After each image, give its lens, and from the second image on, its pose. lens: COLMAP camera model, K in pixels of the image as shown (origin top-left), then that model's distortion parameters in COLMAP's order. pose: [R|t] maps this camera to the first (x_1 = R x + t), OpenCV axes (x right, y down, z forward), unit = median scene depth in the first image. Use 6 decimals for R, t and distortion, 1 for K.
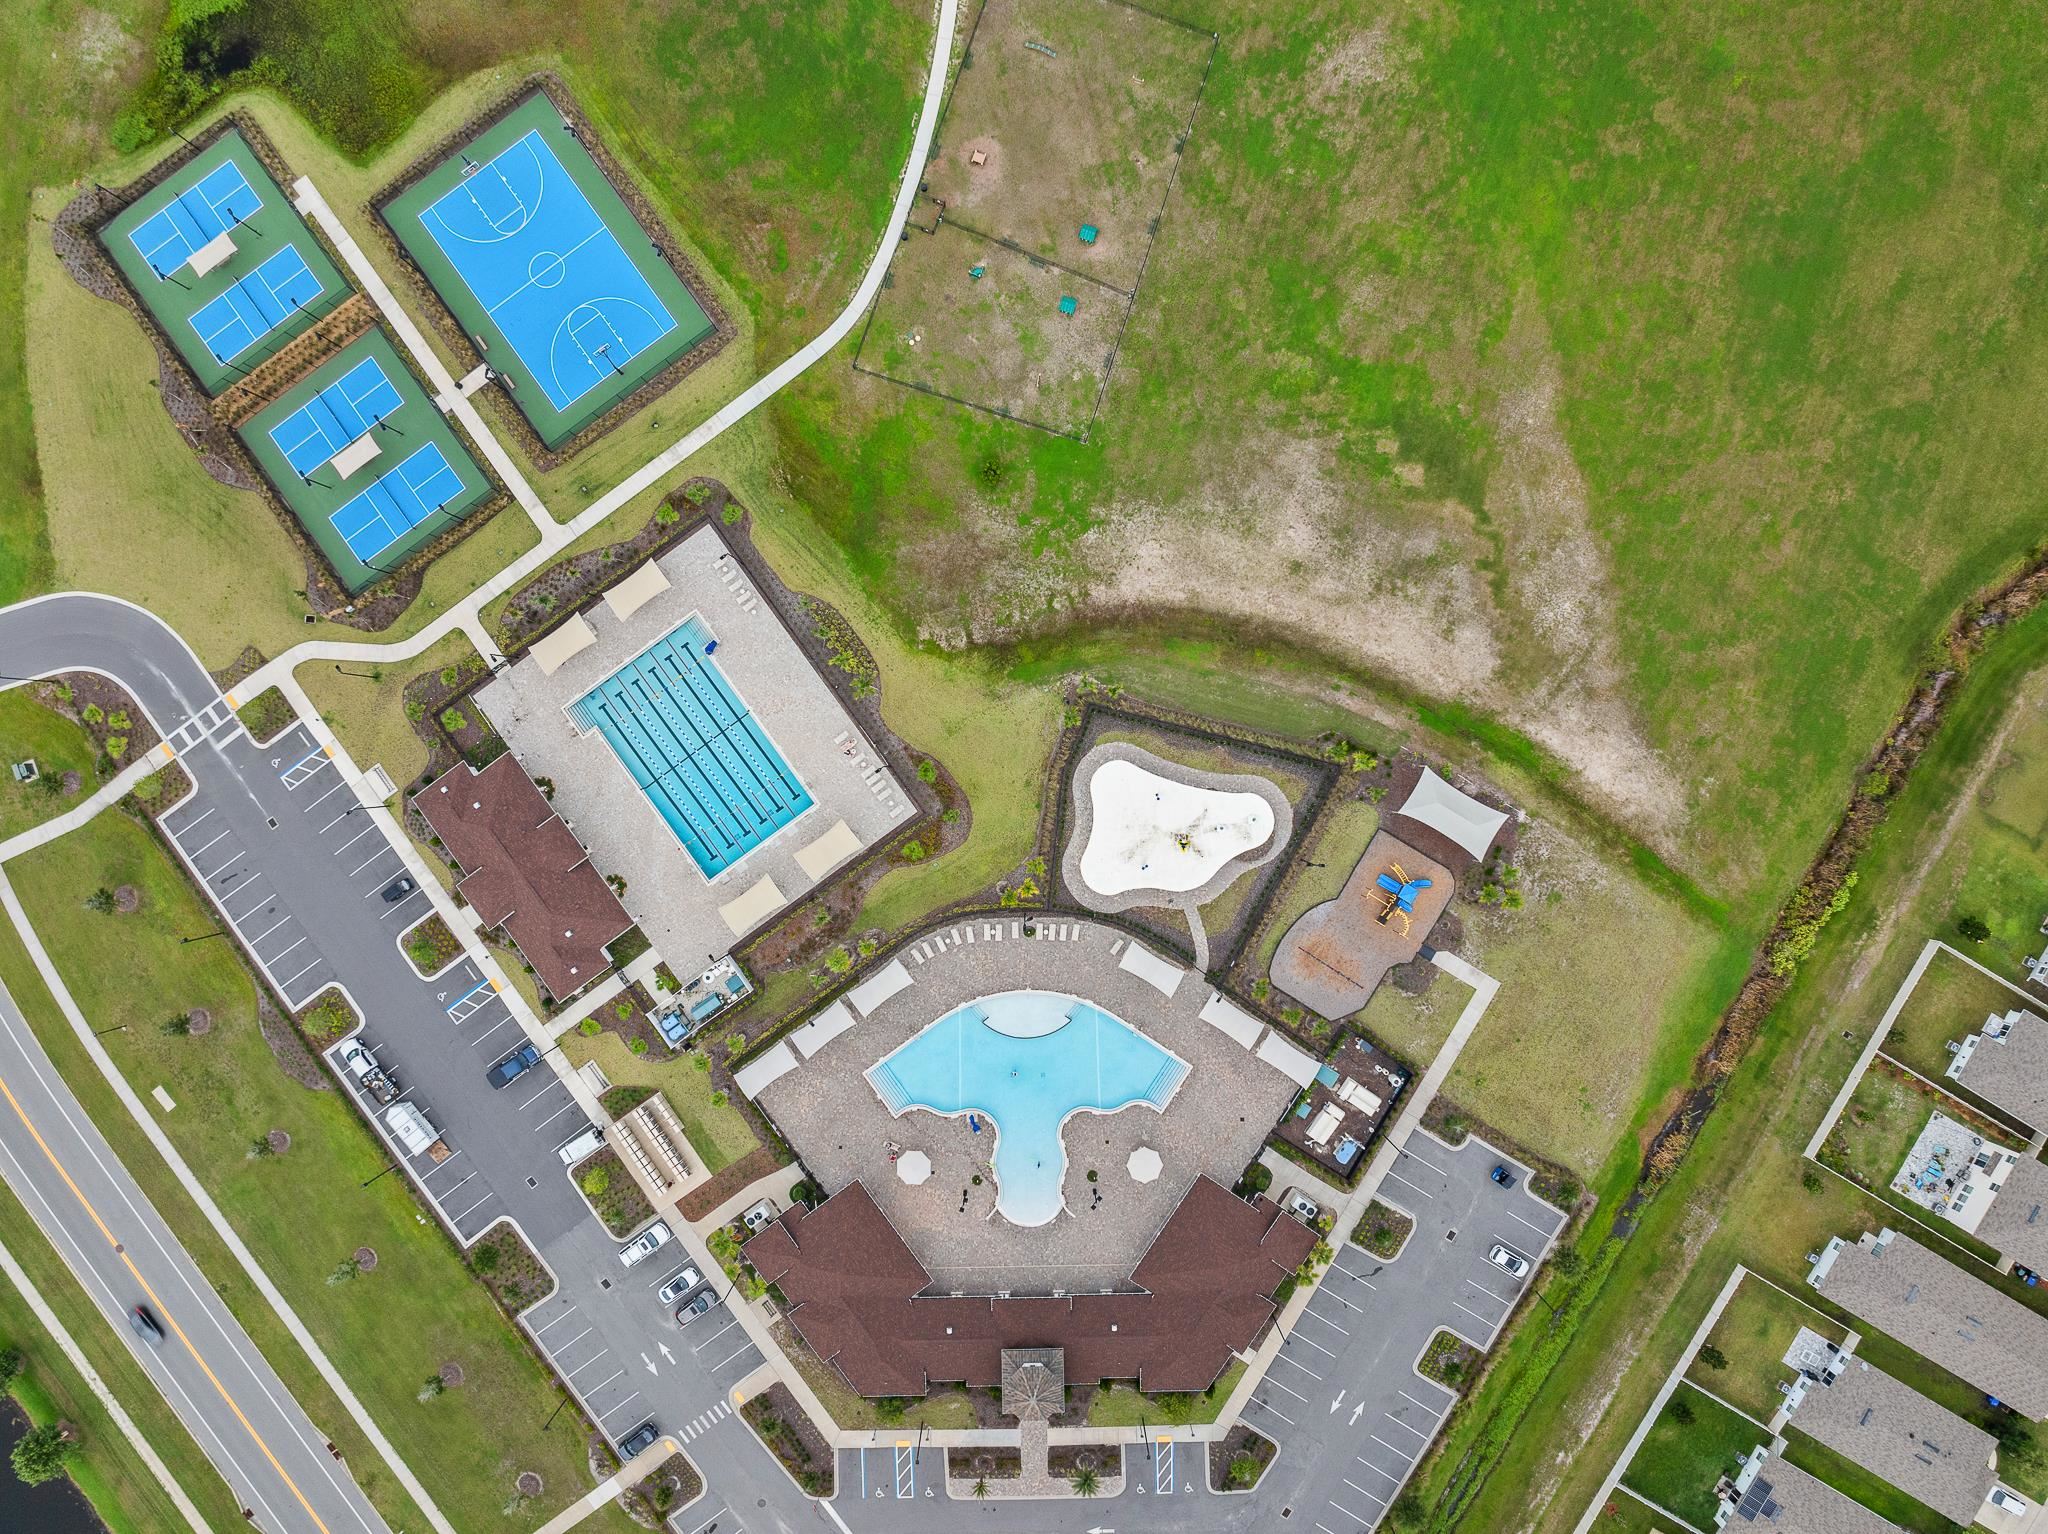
lens RADIAL K [[1442.6, 0, 1024.0], [0, 1442.6, 767.0], [0, 0, 1]] dist [-0.034519, -0.000061]
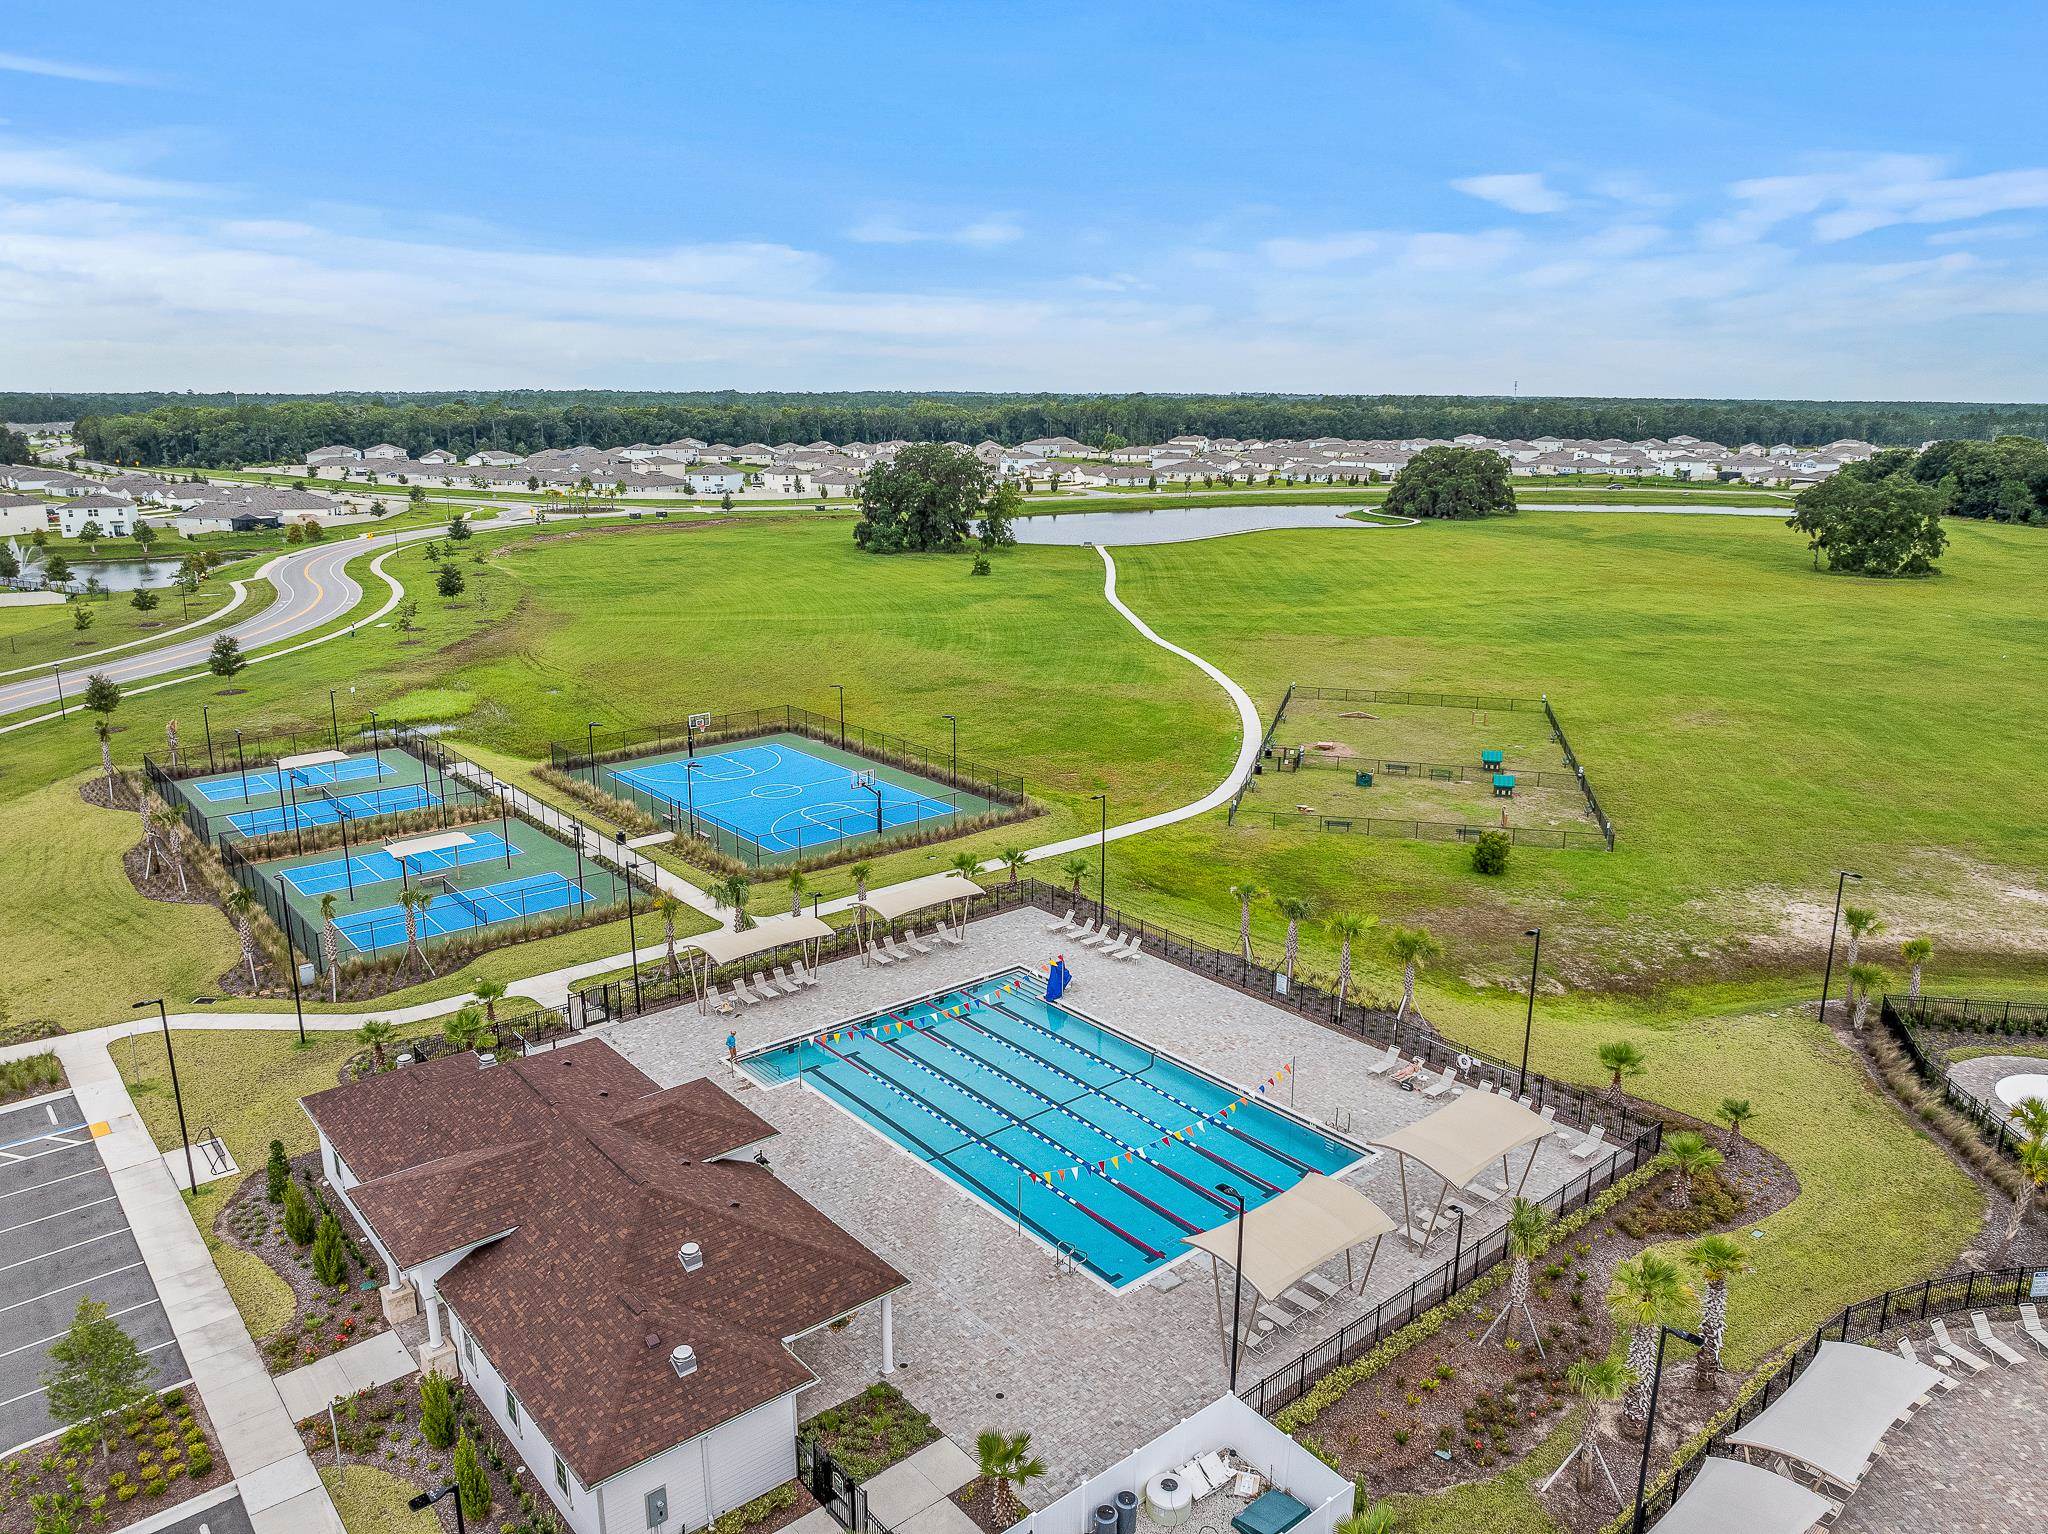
lens RADIAL K [[1442.6, 0, 1024.0], [0, 1442.6, 767.0], [0, 0, 1]] dist [-0.034519, -0.000061]
pose [[0.997179, -0.000462, 0.075054, -0.262735], [0.072906, 0.243543, -0.967146, 0.358825], [-0.017832, 0.969890, 0.242890, 0.805627]]
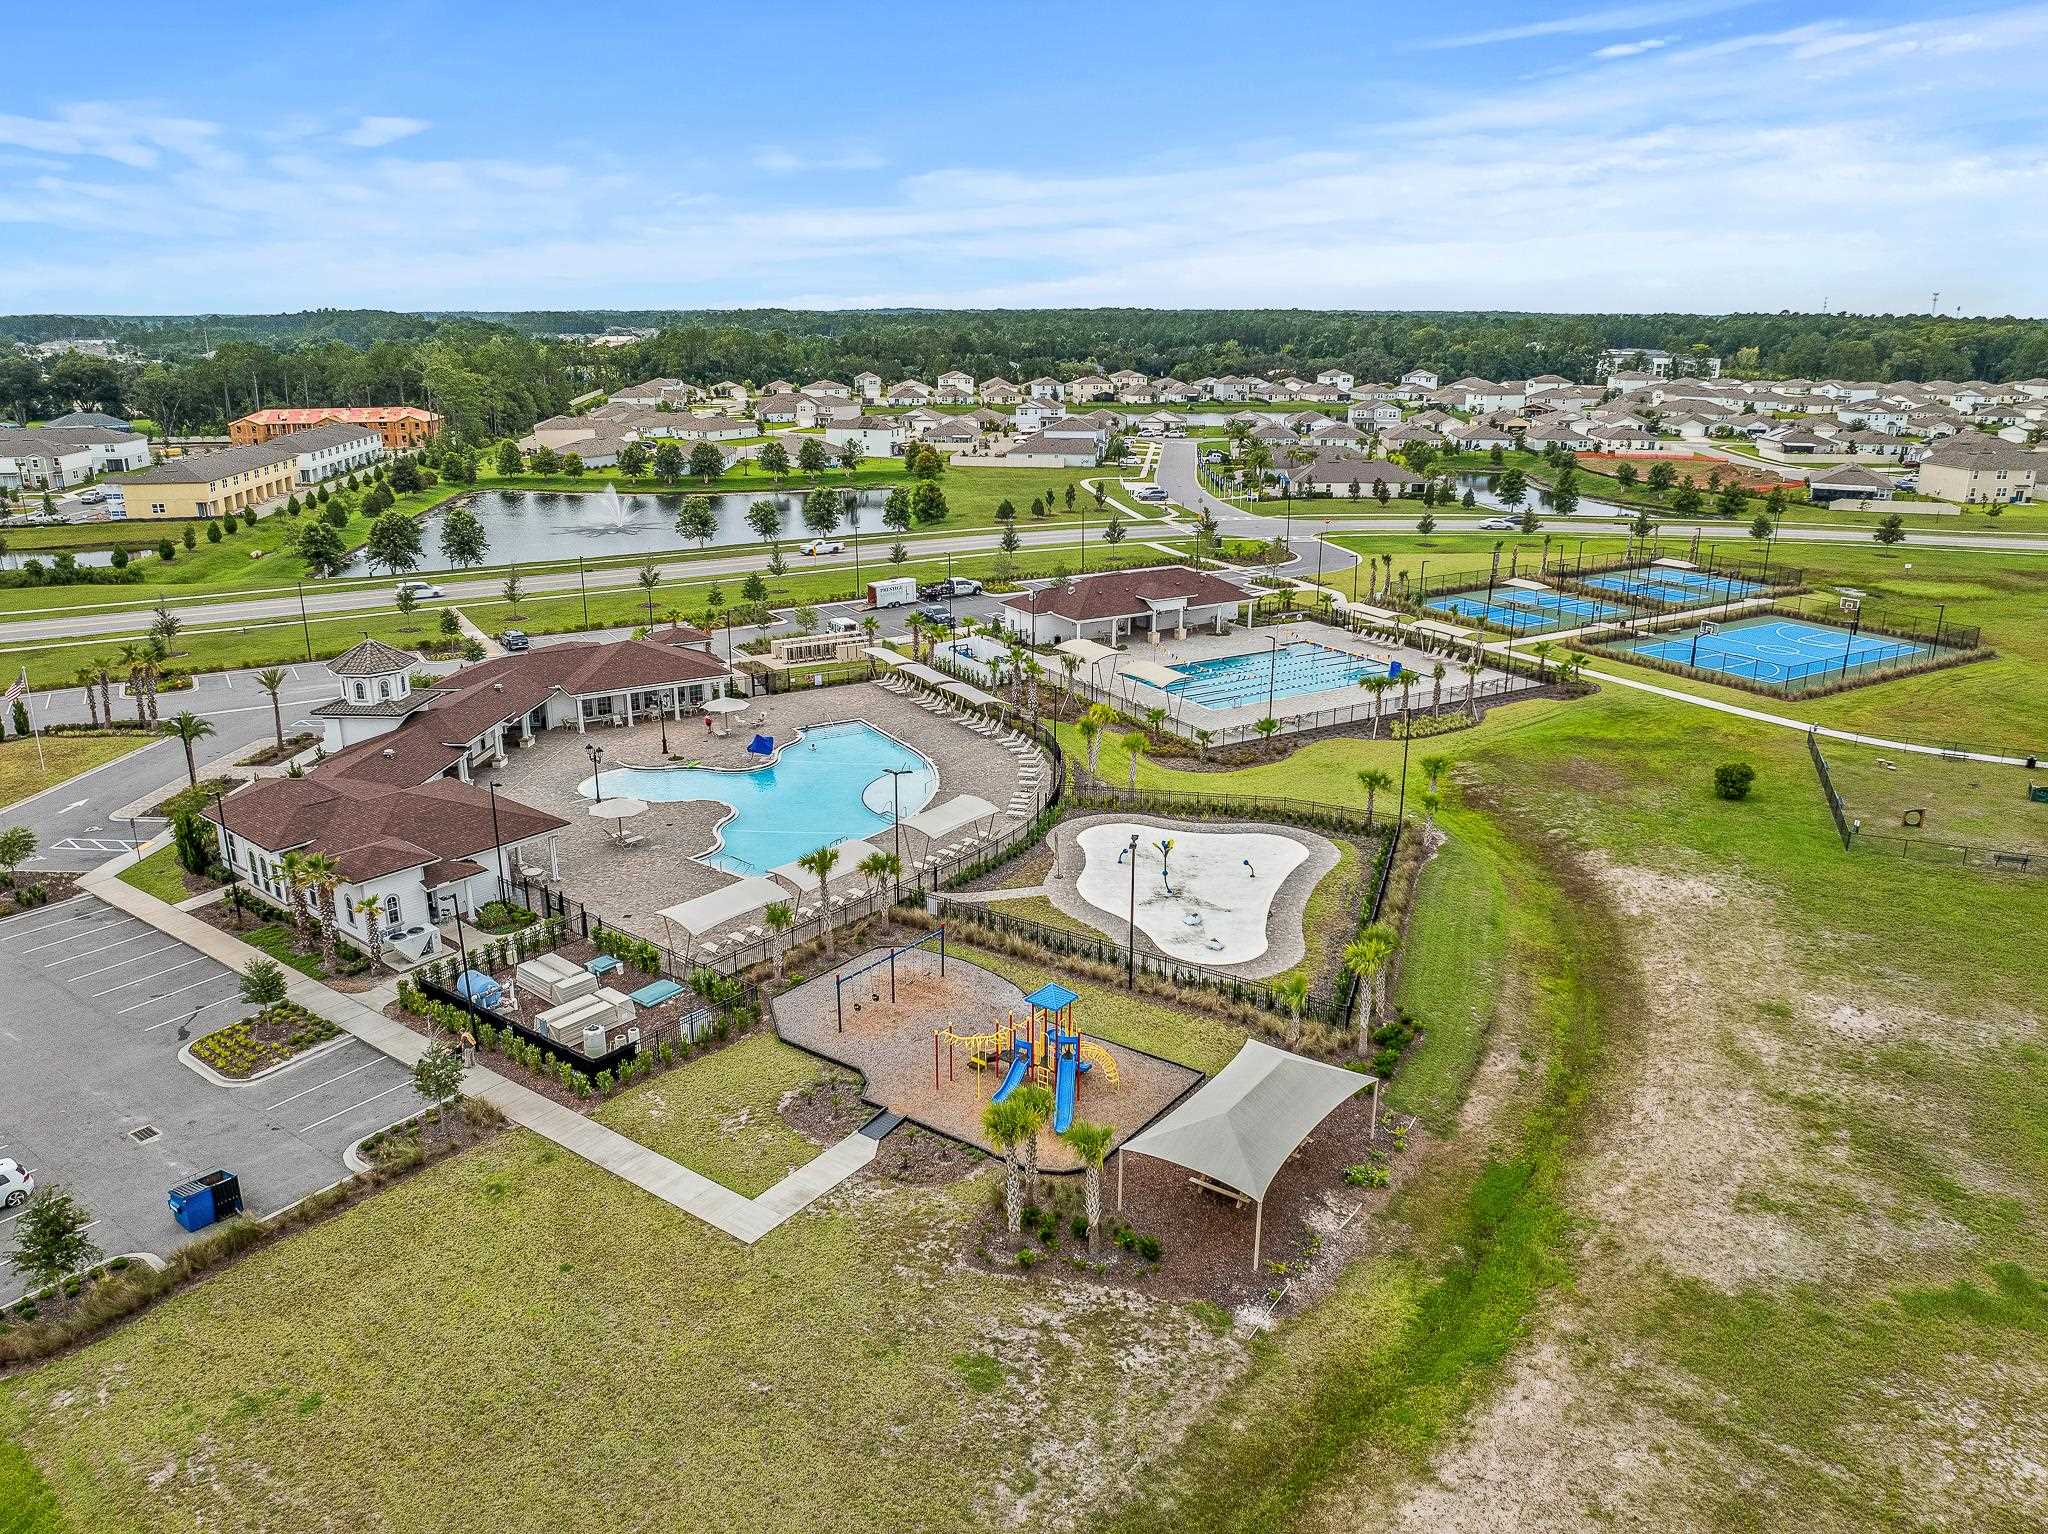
lens RADIAL K [[1442.6, 0, 1024.0], [0, 1442.6, 767.0], [0, 0, 1]] dist [-0.034519, -0.000061]
pose [[-0.089518, 0.308411, -0.947032, 0.621830], [-0.995945, -0.036271, 0.082330, 0.064012], [-0.008958, 0.950561, 0.310408, 0.802855]]
